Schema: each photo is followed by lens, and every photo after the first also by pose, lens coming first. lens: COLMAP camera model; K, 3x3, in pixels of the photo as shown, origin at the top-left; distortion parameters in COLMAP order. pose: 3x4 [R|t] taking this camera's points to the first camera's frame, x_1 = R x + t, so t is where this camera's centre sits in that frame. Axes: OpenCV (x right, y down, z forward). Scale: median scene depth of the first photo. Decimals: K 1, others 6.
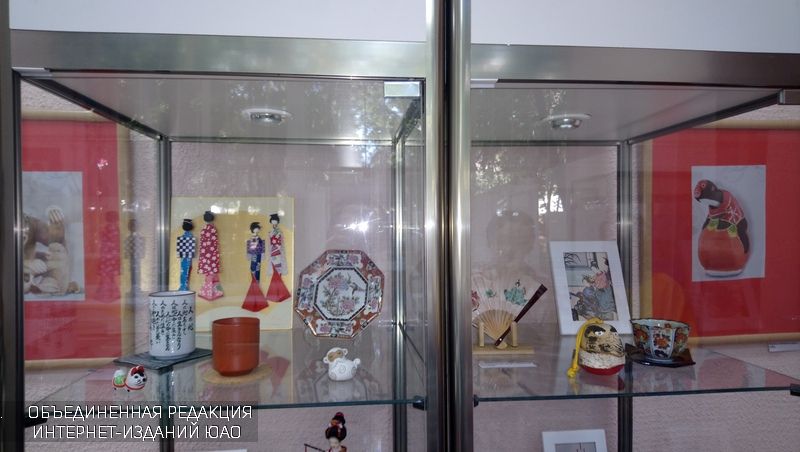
lens RADIAL K [[540.9, 0, 404.1], [0, 540.9, 227.1], [0, 0, 1]] dist [0.052772, -0.057184]
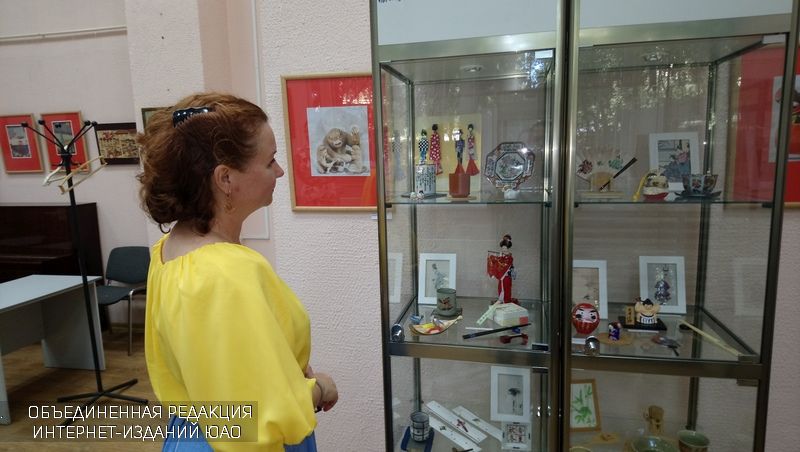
lens RADIAL K [[540.9, 0, 374.0], [0, 540.9, 242.8], [0, 0, 1]] dist [0.052772, -0.057184]
pose [[0.940896, 0.029685, -0.337393, 0.067557], [0.024839, 0.987422, 0.156146, 0.072658], [0.337784, -0.155297, 0.928324, -0.781873]]
